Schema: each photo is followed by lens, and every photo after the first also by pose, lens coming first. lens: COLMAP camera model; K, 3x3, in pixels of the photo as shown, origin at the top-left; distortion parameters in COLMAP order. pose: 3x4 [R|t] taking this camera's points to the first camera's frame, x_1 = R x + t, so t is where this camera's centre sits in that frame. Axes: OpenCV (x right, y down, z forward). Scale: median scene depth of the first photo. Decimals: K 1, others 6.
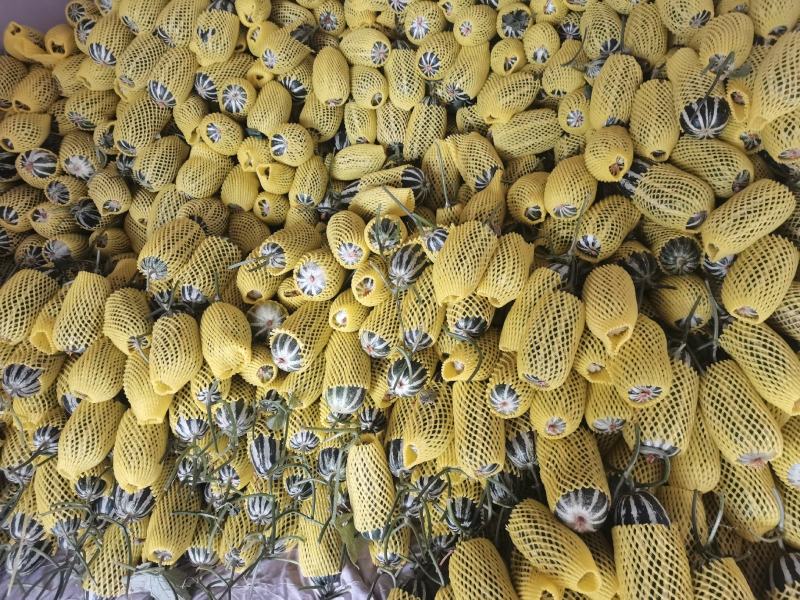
lens RADIAL K [[602.6, 0, 400.0], [0, 602.6, 300.0], [0, 0, 1]] dist [0.054971, -0.004422]
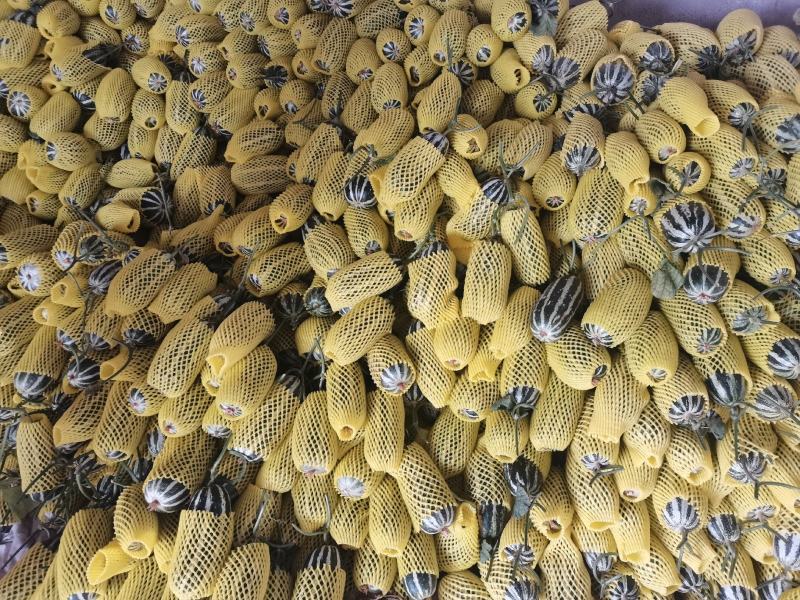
lens RADIAL K [[610.9, 0, 400.0], [0, 610.9, 300.0], [0, 0, 1]] dist [0.042405, 0.006416]
pose [[0.990680, 0.134770, 0.019752, 0.468541], [-0.135352, 0.990284, 0.031884, -0.108171], [-0.015263, -0.034261, 0.999296, -0.181058]]
